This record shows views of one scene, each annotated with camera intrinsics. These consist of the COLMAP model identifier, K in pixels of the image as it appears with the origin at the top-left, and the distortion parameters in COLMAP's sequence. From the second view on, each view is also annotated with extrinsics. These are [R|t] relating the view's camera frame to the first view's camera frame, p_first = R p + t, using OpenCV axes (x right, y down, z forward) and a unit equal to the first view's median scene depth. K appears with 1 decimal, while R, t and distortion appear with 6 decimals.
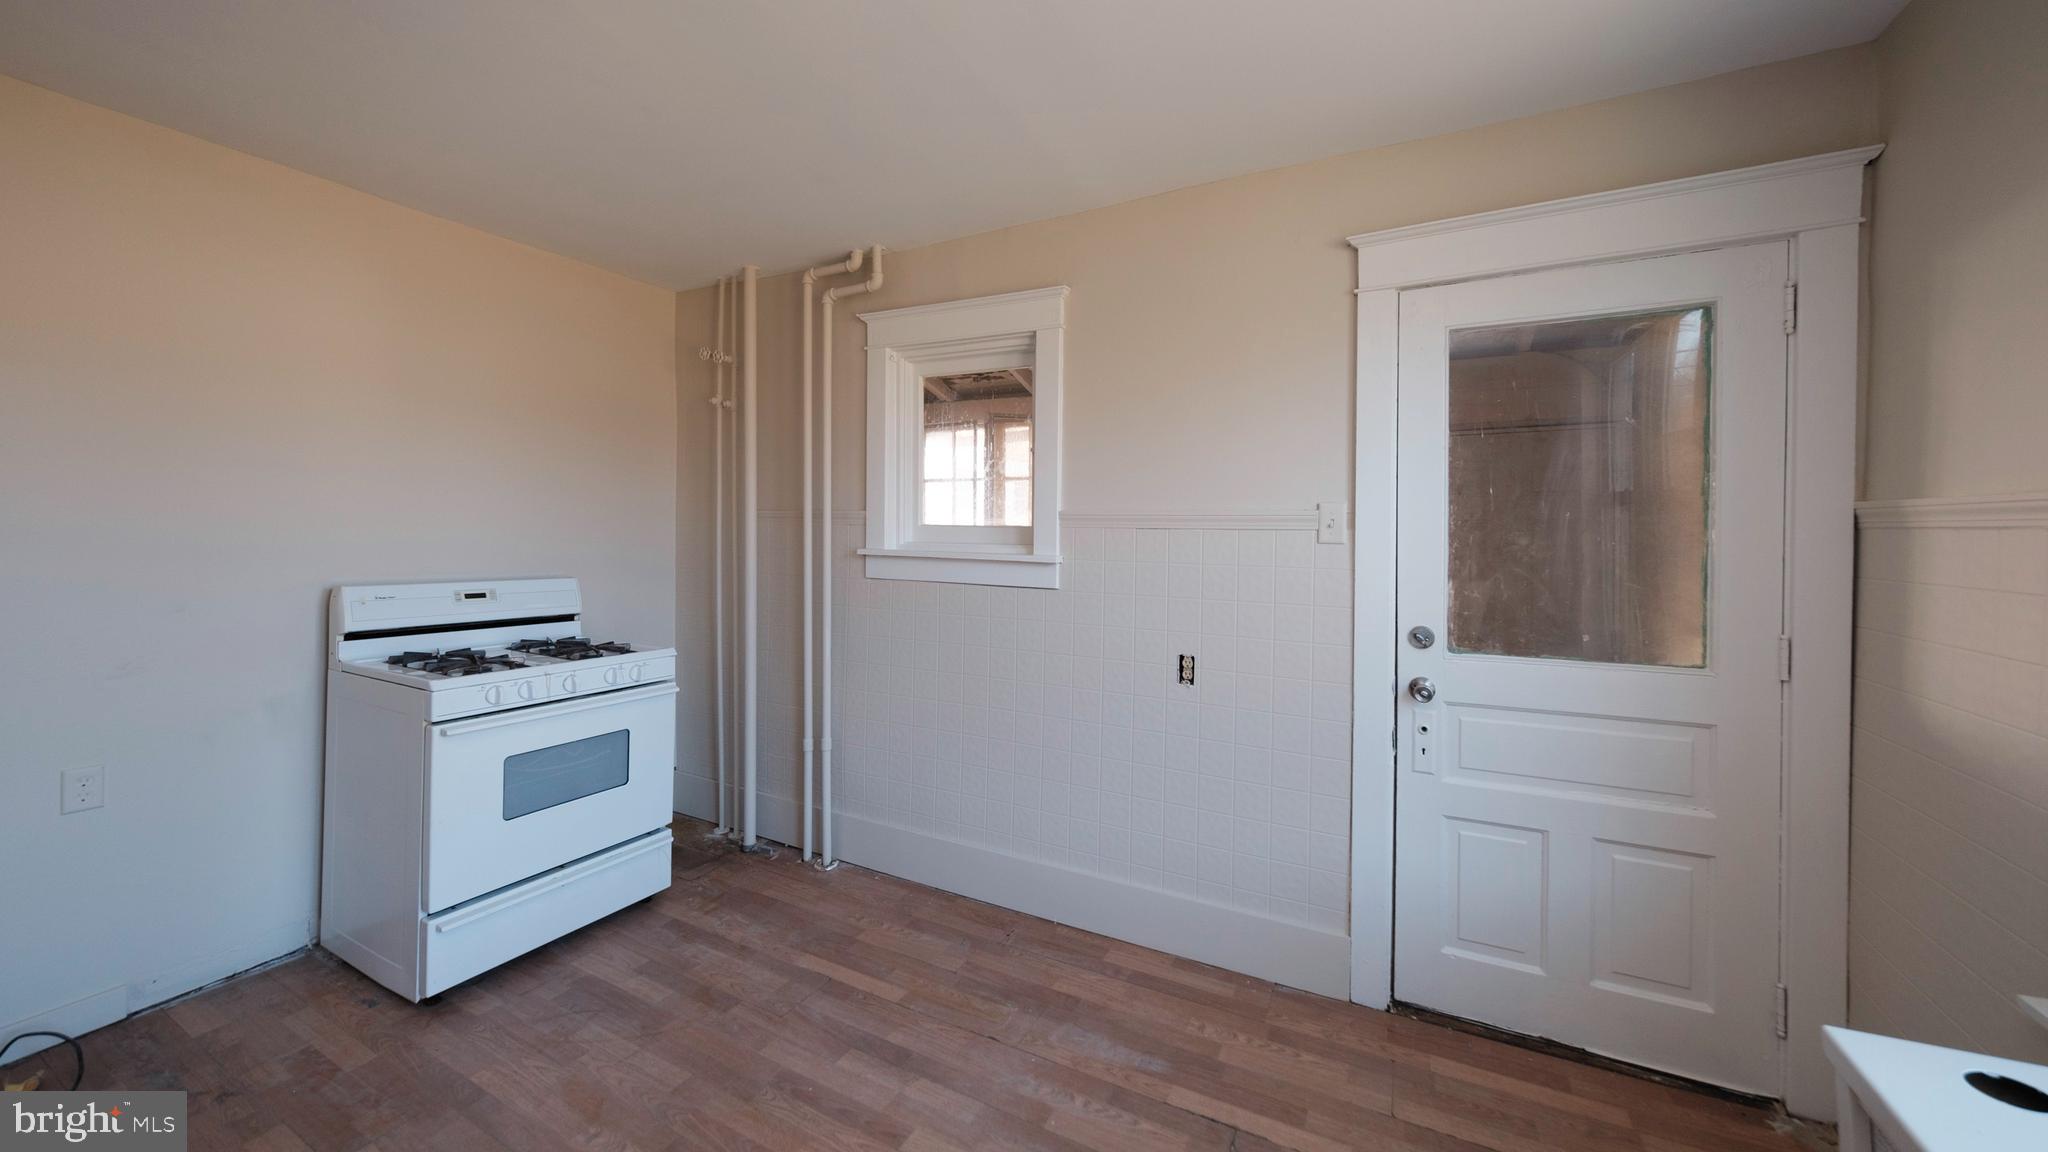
lens RADIAL K [[738.3, 0, 1030.5], [0, 738.3, 540.3], [0, 0, 1]] dist [-0.001820, -0.000181]
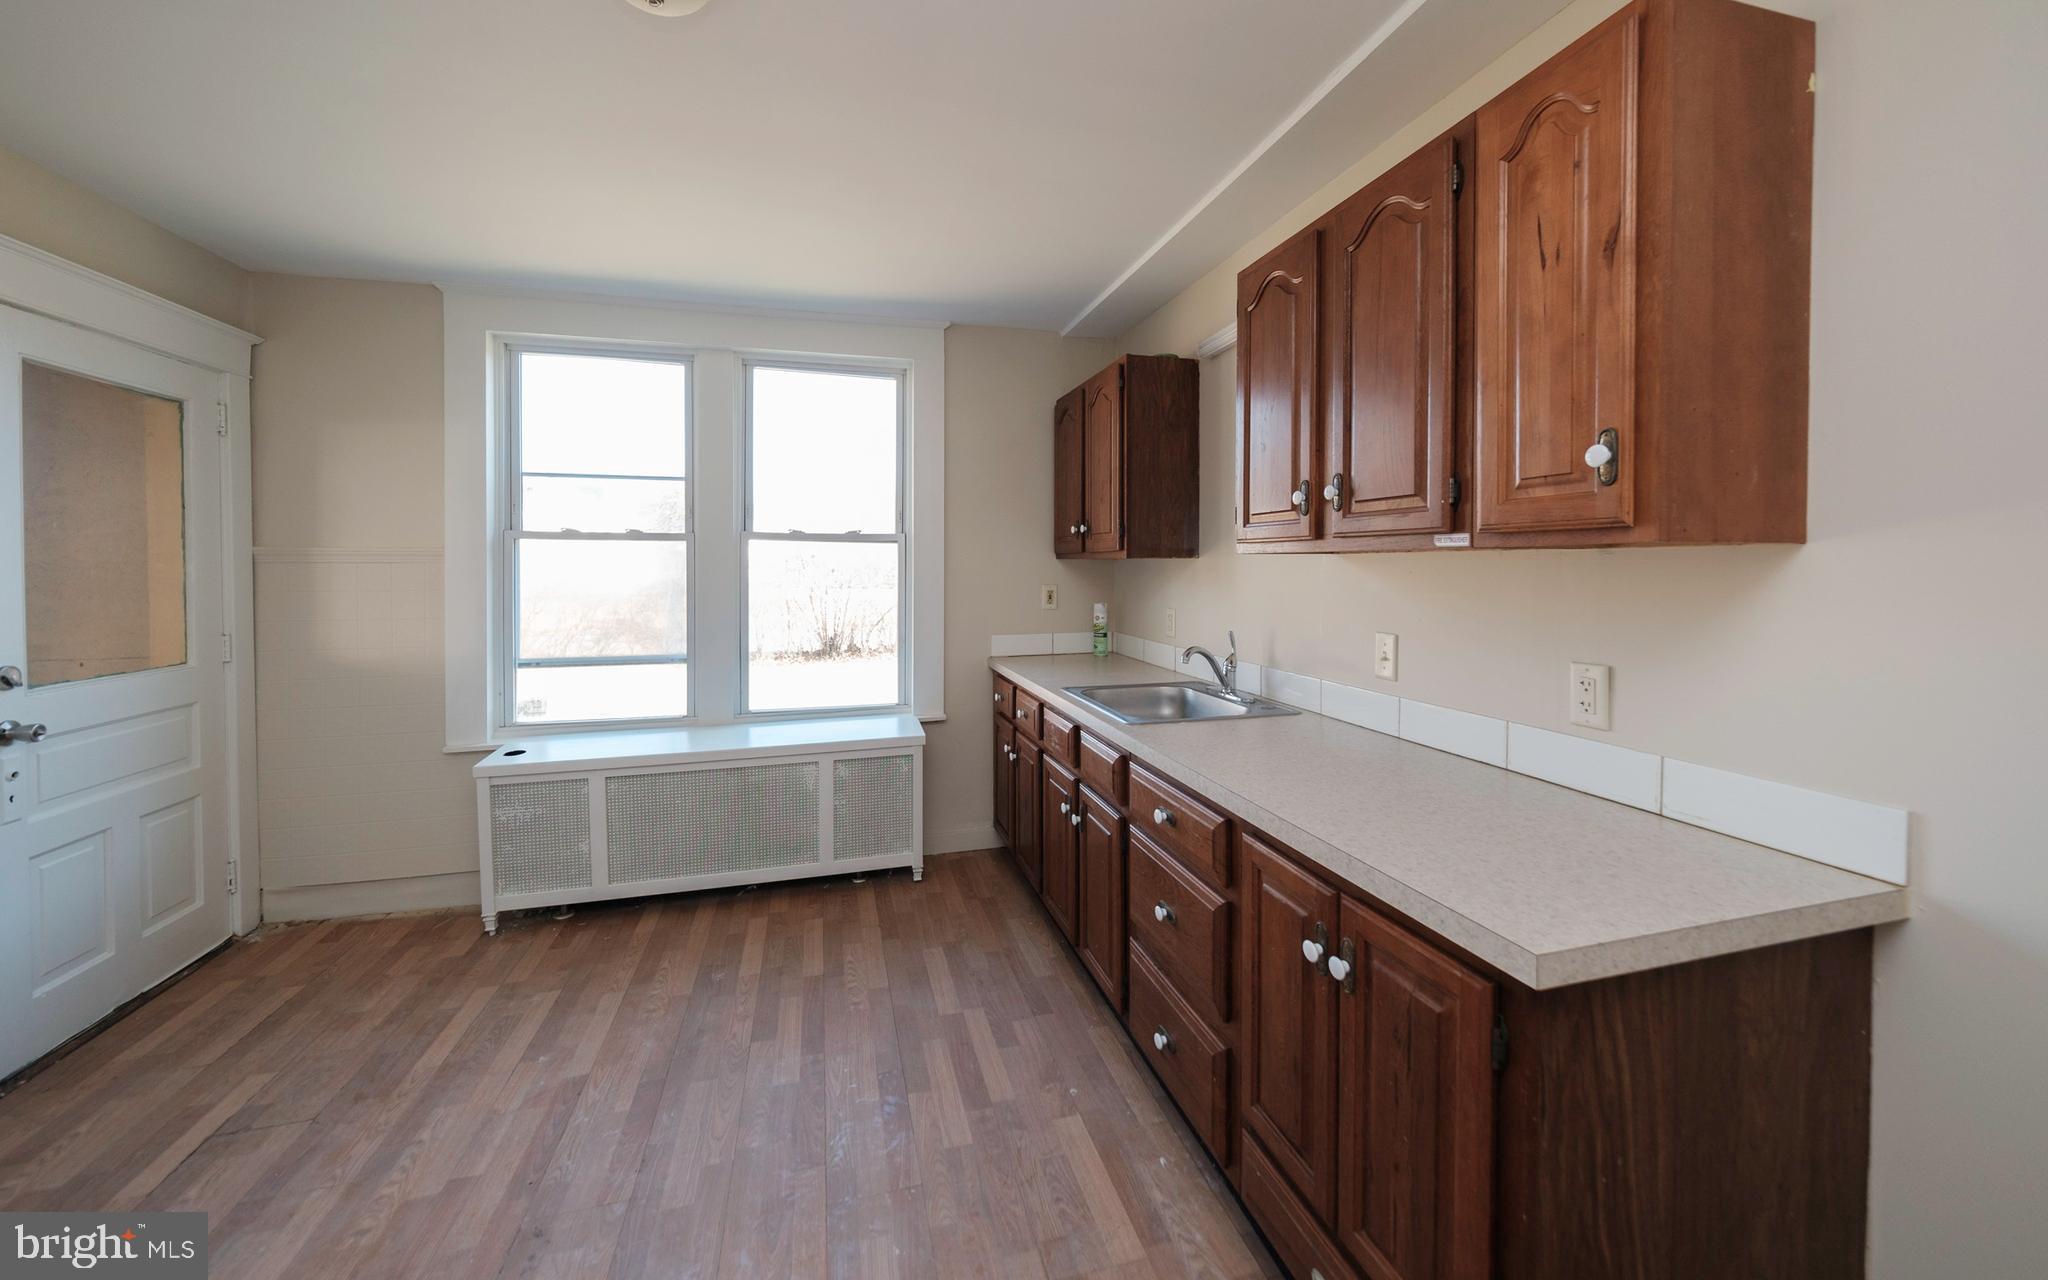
lens RADIAL K [[735.3, 0, 1018.6], [0, 735.3, 601.4], [0, 0, 1]] dist [0.000095, 0.000015]
pose [[-0.675771, -0.036539, 0.736205, -1.111695], [0.004462, 0.998550, 0.053656, -0.010368], [-0.737098, 0.039544, -0.674628, 0.744208]]
